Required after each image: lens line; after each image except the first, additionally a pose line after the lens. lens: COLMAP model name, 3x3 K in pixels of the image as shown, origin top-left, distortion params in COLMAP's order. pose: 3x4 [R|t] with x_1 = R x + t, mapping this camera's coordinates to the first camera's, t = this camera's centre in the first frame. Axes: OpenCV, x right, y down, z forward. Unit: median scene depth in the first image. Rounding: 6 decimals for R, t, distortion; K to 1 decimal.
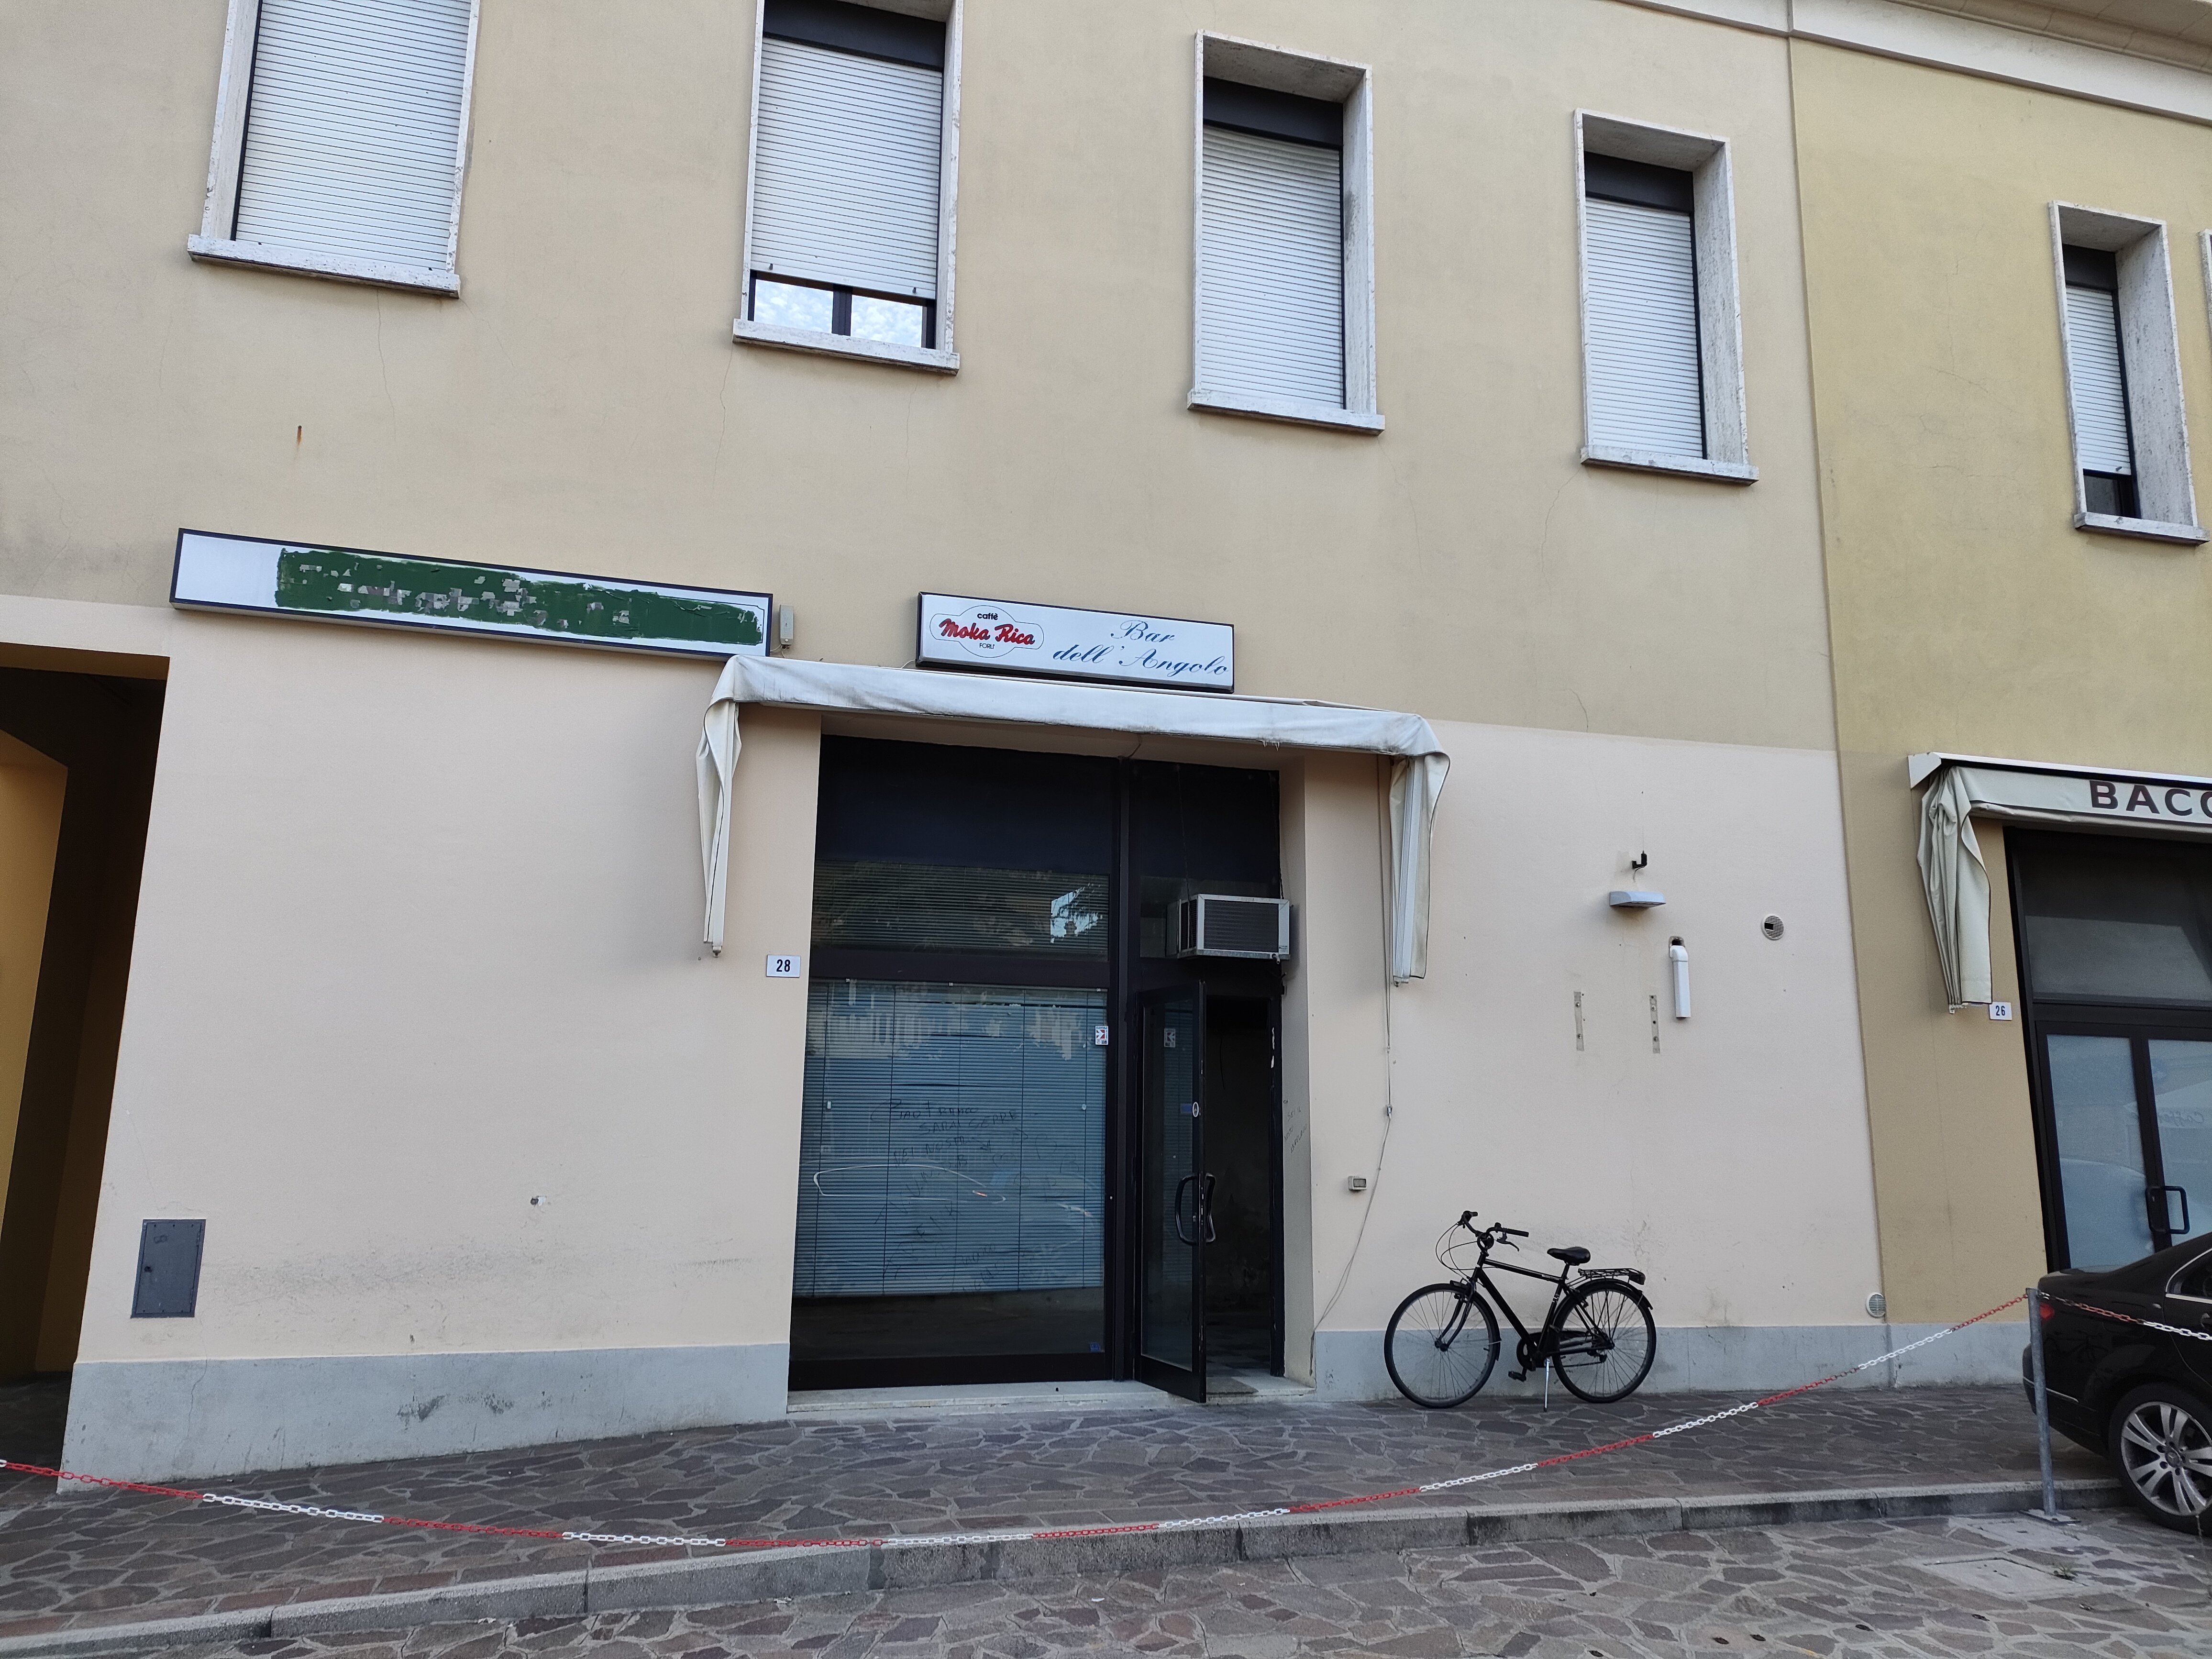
lens RADIAL K [[1604.9, 0, 1106.0], [0, 1604.9, 829.5], [0, 0, 1]] dist [0.076578, -0.063722]
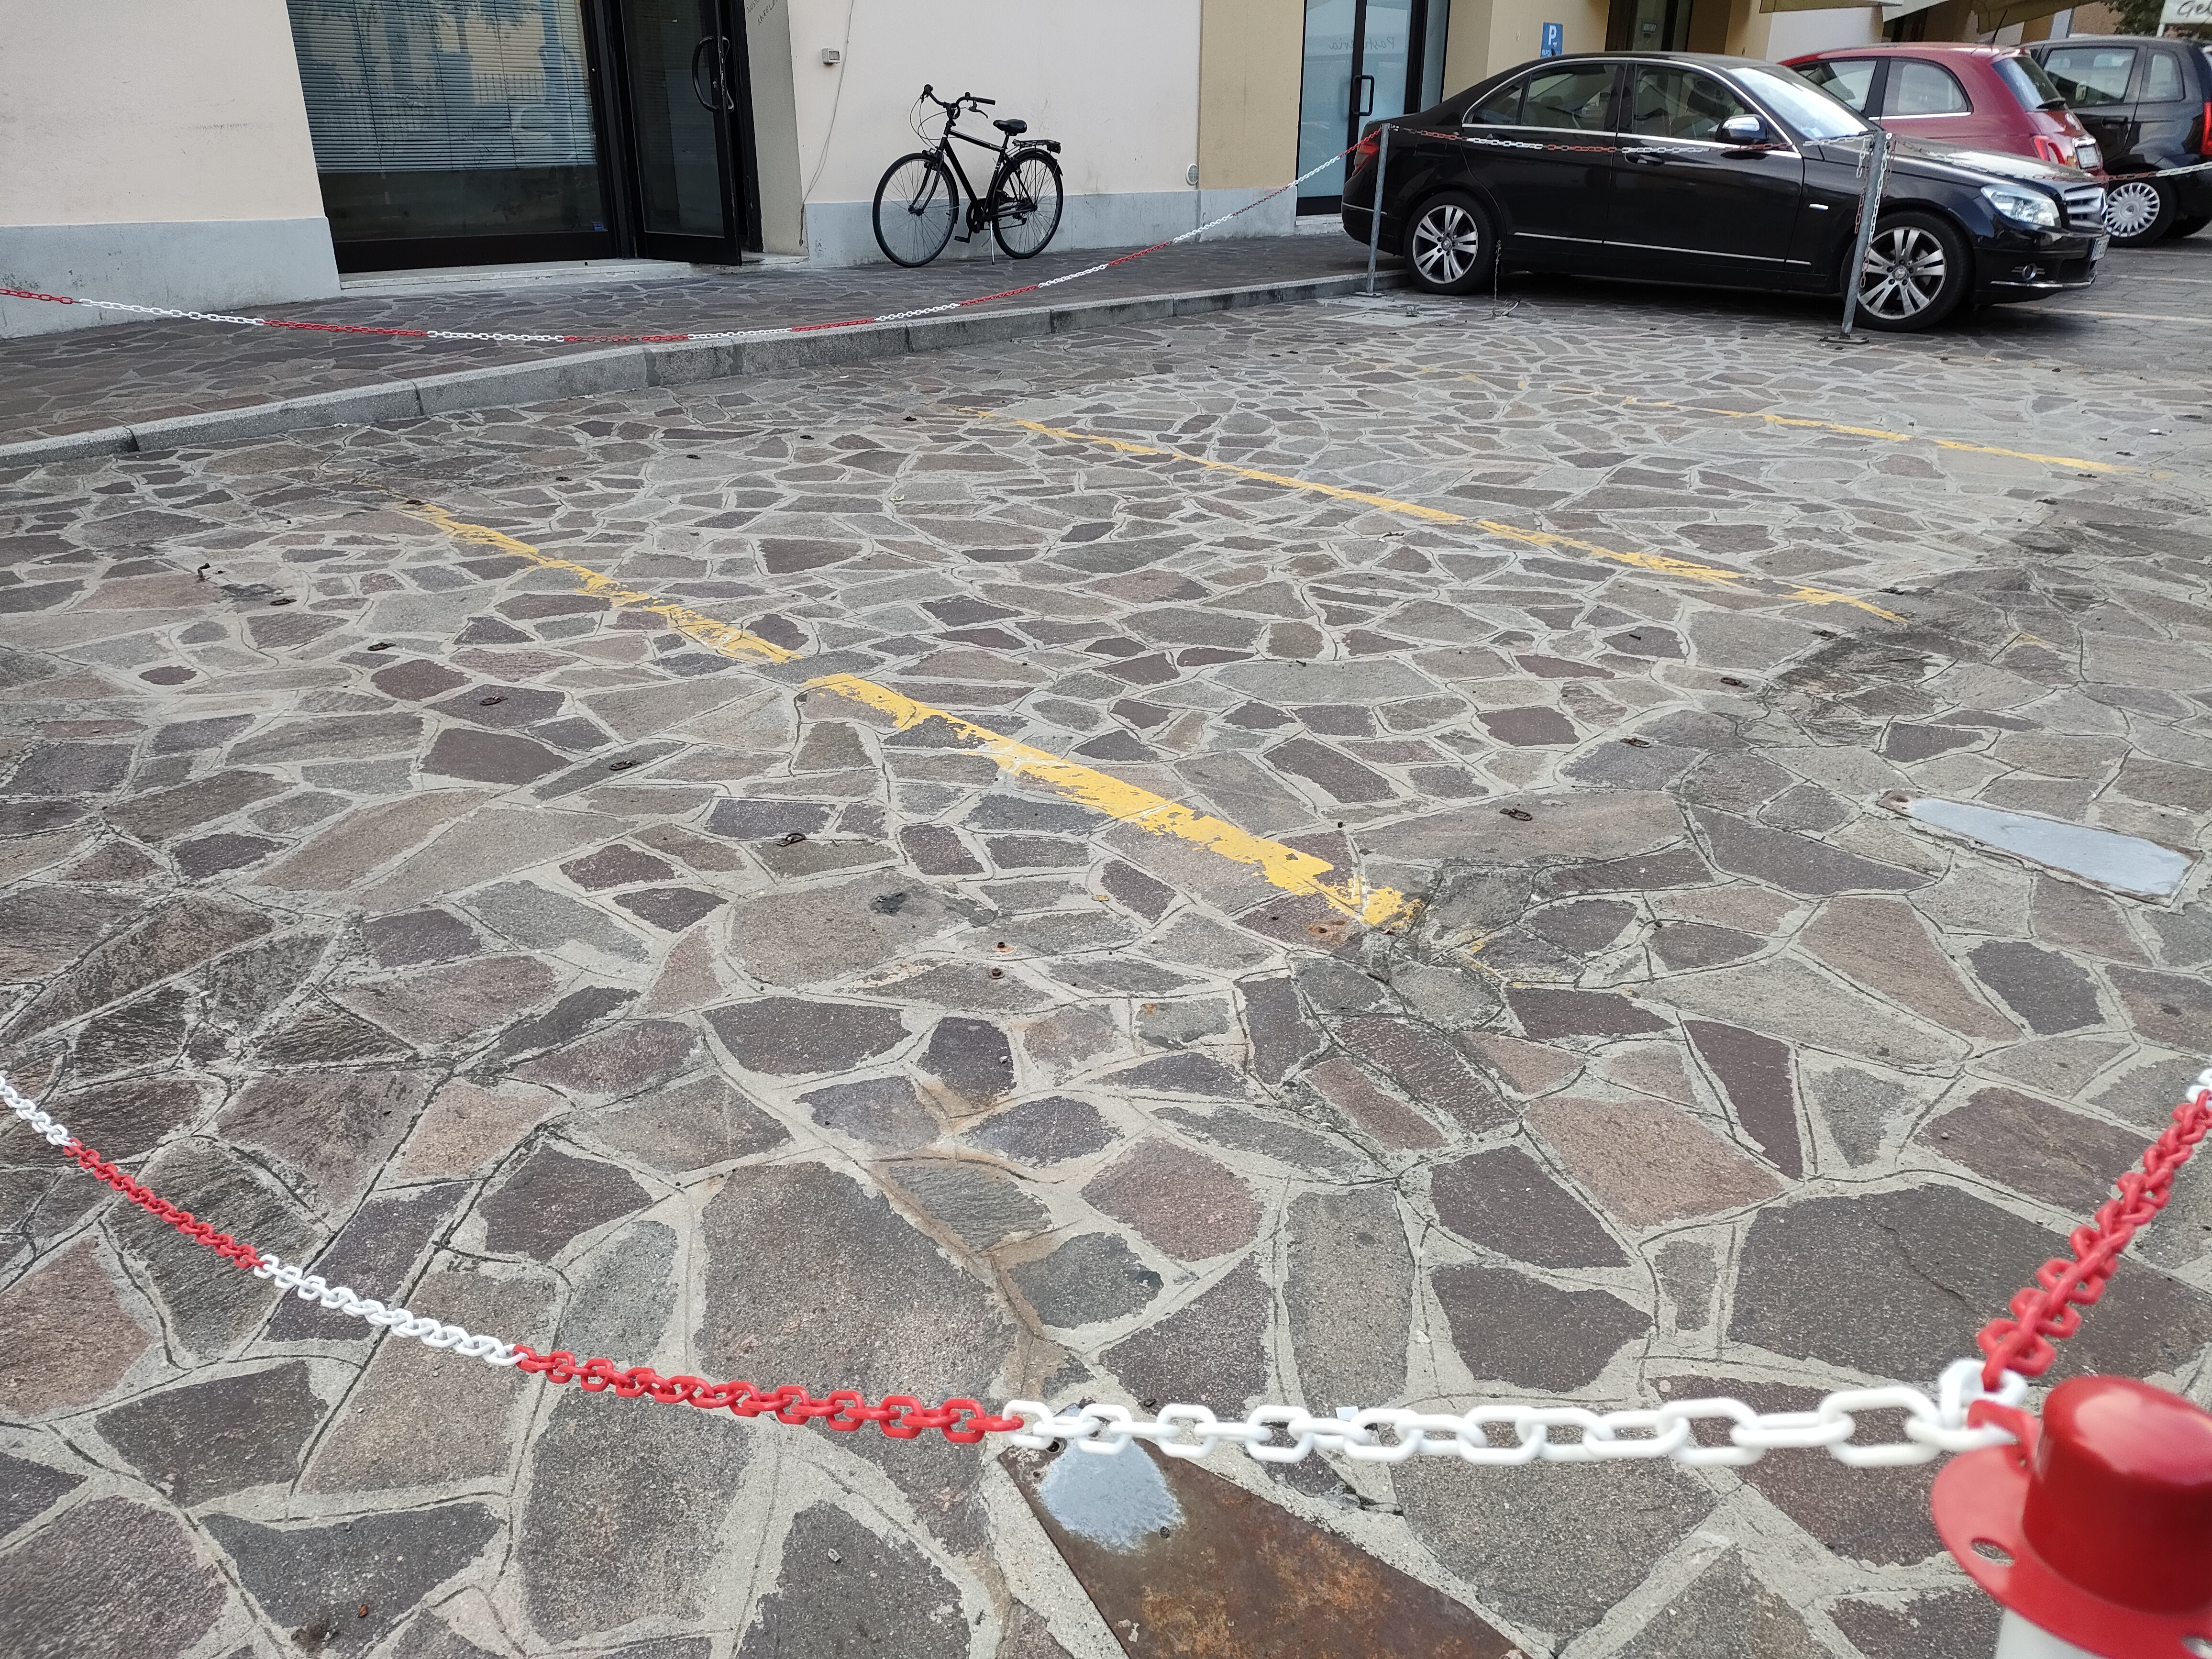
lens RADIAL K [[1601.5, 0, 1104.4], [0, 1601.5, 837.3], [0, 0, 1]] dist [0.063908, -0.064243]
pose [[0.851179, -0.218976, 0.477016, -0.319496], [-0.092938, 0.831578, 0.547577, 0.050817], [-0.516582, -0.510419, 0.687470, -0.073618]]
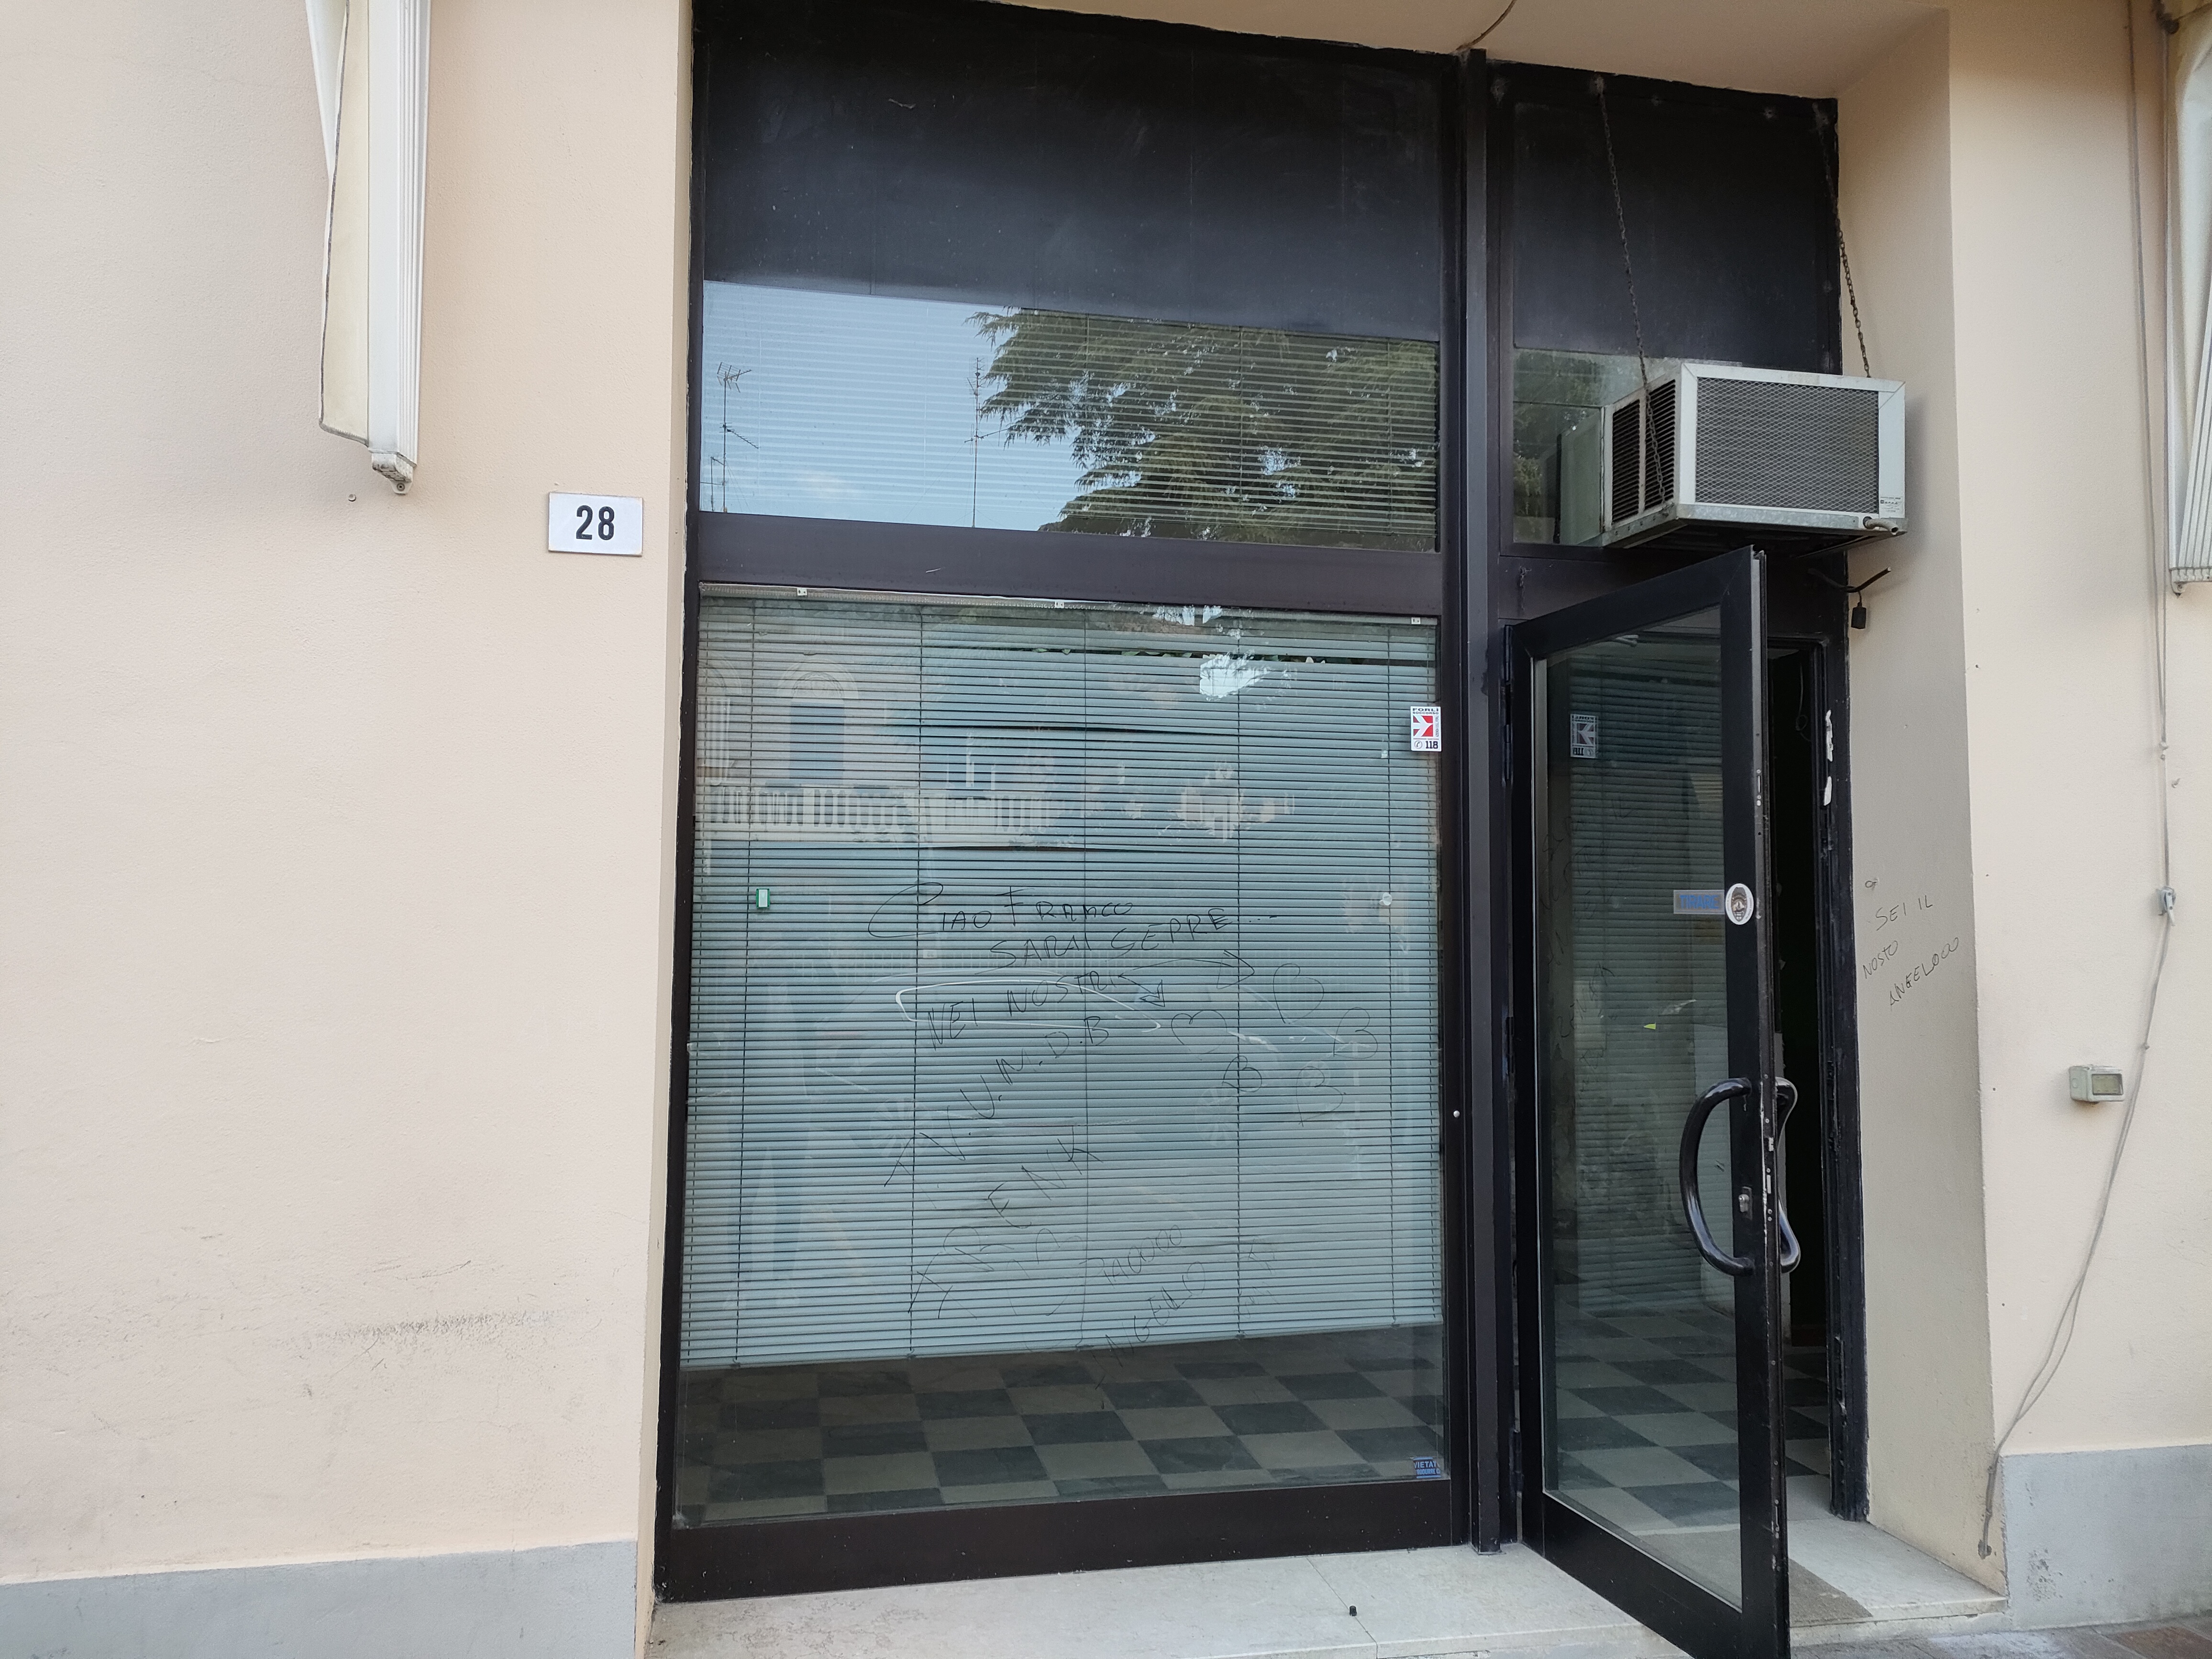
lens RADIAL K [[1624.1, 0, 1100.6], [0, 1624.1, 827.6], [0, 0, 1]] dist [0.054446, -0.058420]
pose [[0.996148, -0.011137, -0.086974, -0.053347], [0.021880, 0.992095, 0.123569, 0.106811], [0.084910, -0.124996, 0.988517, 0.617626]]
